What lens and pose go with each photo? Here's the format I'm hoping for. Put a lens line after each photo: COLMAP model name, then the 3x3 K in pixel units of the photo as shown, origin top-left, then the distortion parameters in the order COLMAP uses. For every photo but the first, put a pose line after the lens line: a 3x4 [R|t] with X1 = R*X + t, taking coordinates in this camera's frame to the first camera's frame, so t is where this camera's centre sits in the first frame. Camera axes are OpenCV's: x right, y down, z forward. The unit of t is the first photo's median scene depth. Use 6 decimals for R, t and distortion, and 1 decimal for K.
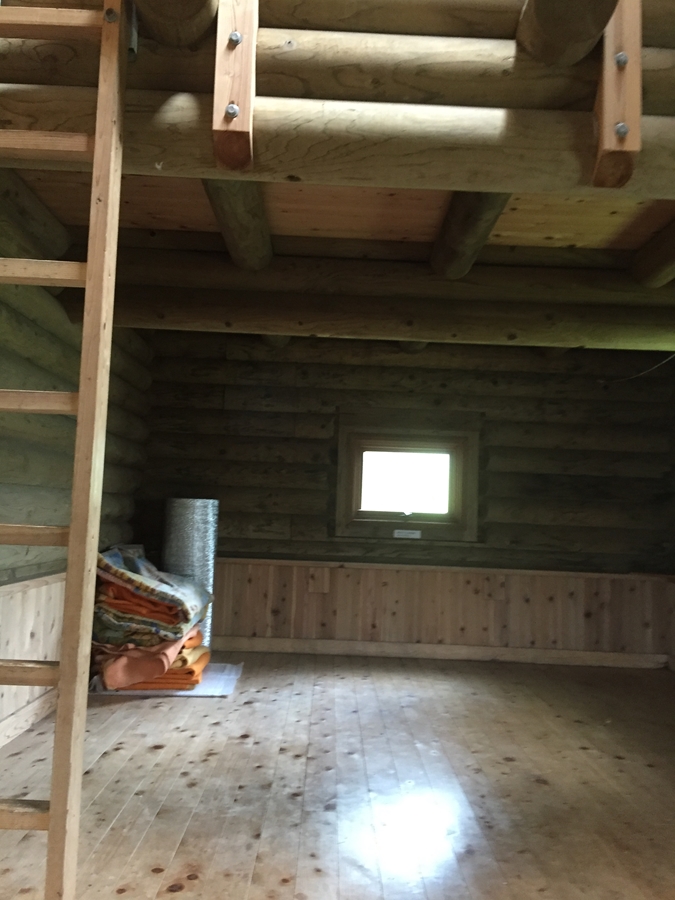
lens RADIAL K [[778.6, 0, 343.5], [0, 778.6, 448.6], [0, 0, 1]] dist [0.039200, -0.038951]
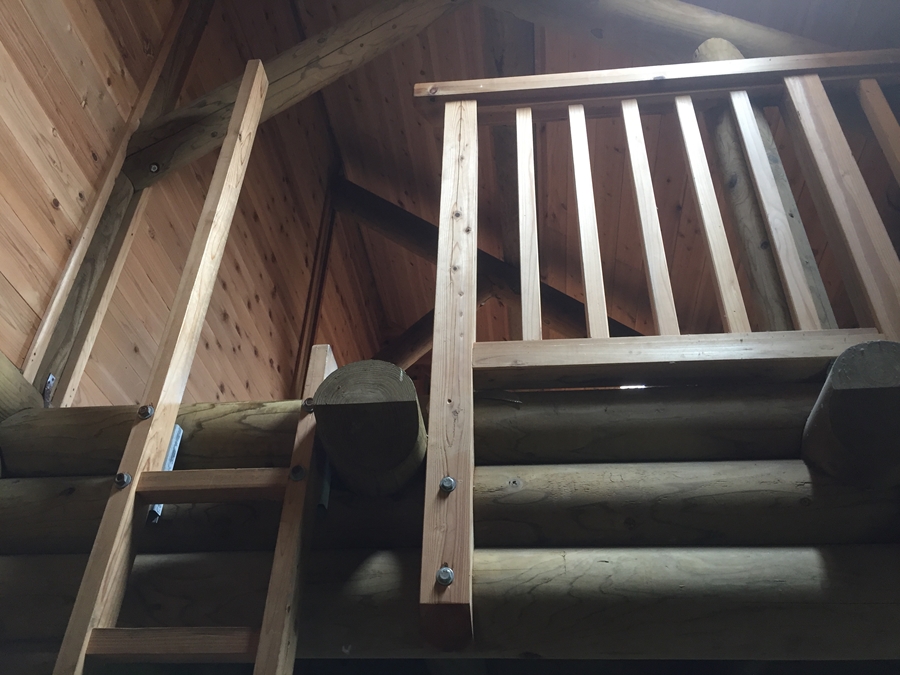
lens RADIAL K [[778.6, 0, 449.9], [0, 778.6, 338.5], [0, 0, 1]] dist [0.039200, -0.038951]
pose [[0.992104, -0.083286, -0.093771, -0.047639], [0.018813, 0.838037, -0.545290, -0.208799], [0.123999, 0.539220, 0.832986, 0.249968]]
